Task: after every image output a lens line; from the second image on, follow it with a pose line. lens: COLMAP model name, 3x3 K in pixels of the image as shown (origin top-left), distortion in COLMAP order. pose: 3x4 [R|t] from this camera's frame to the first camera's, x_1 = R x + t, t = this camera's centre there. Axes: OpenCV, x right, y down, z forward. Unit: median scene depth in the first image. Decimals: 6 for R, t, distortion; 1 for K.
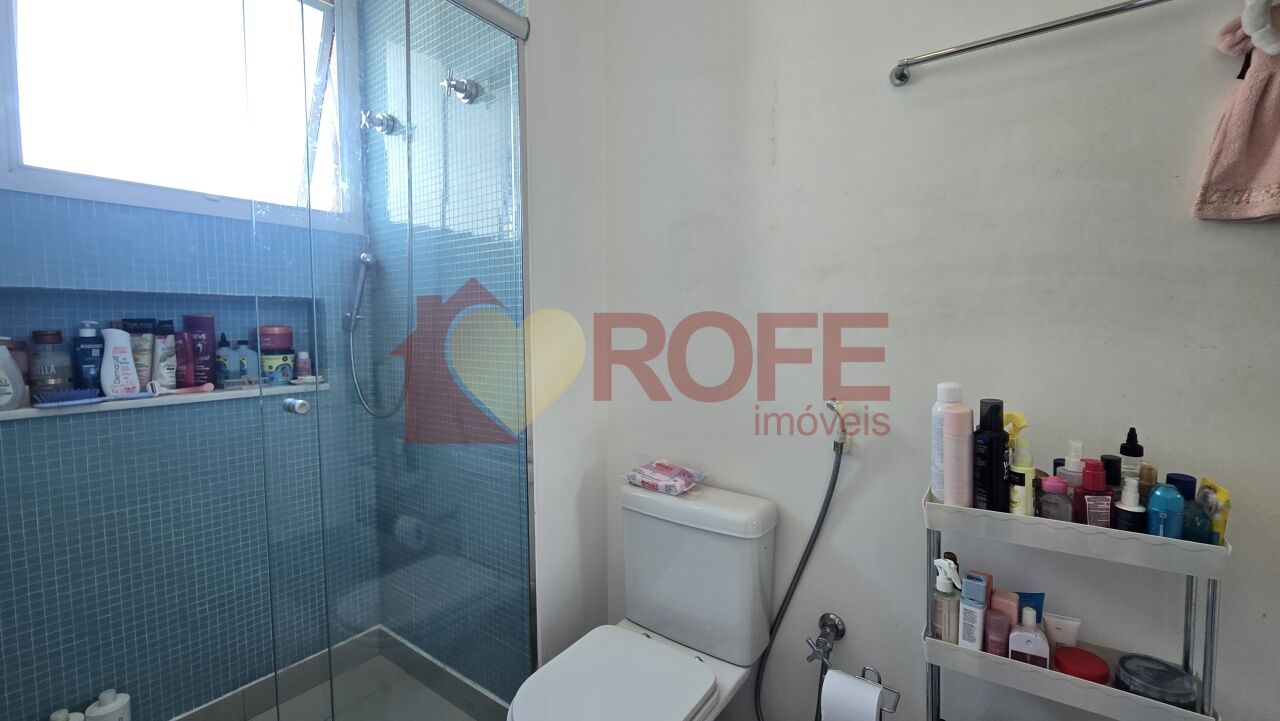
lens RADIAL K [[510.6, 0, 648.1], [0, 510.6, 356.4], [0, 0, 1]] dist [0.003212, 0.000330]
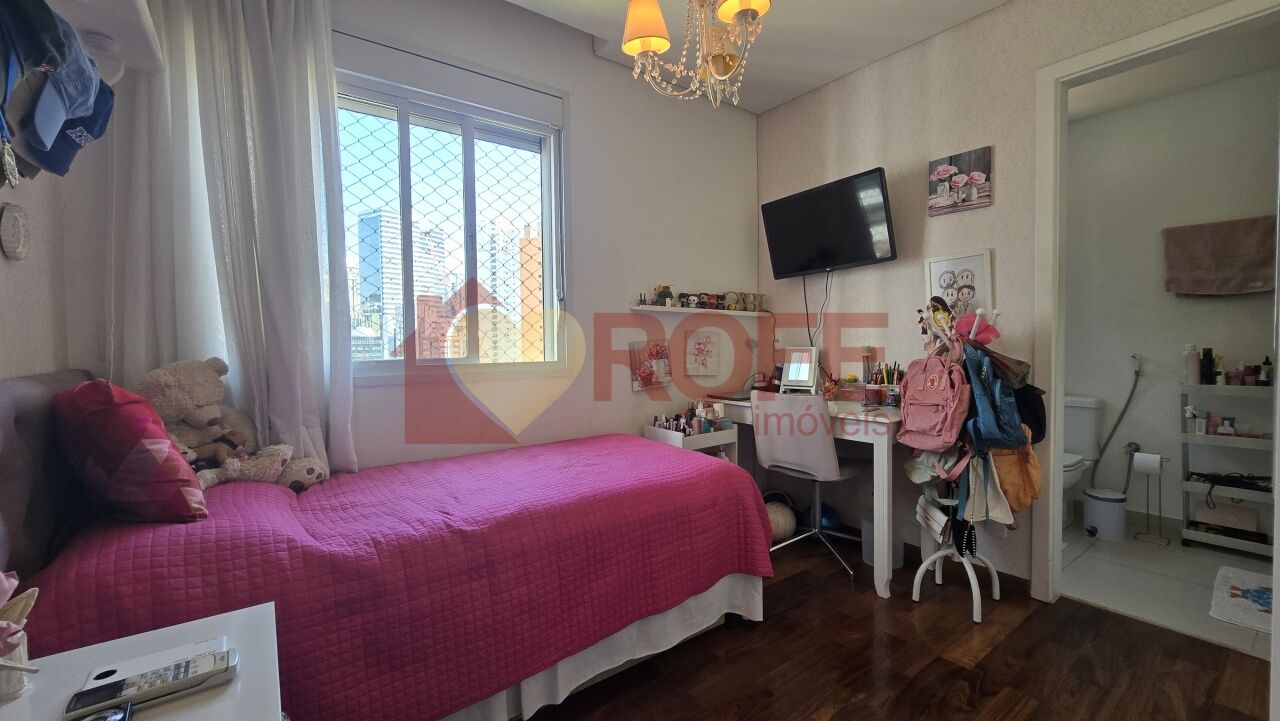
lens RADIAL K [[510.6, 0, 634.7], [0, 510.6, 357.0], [0, 0, 1]] dist [0.003212, 0.000330]
pose [[0.941920, -0.000402, -0.335837, -1.485171], [-0.006270, 0.999804, -0.018783, 0.212970], [0.335778, 0.019798, 0.941733, -2.960842]]
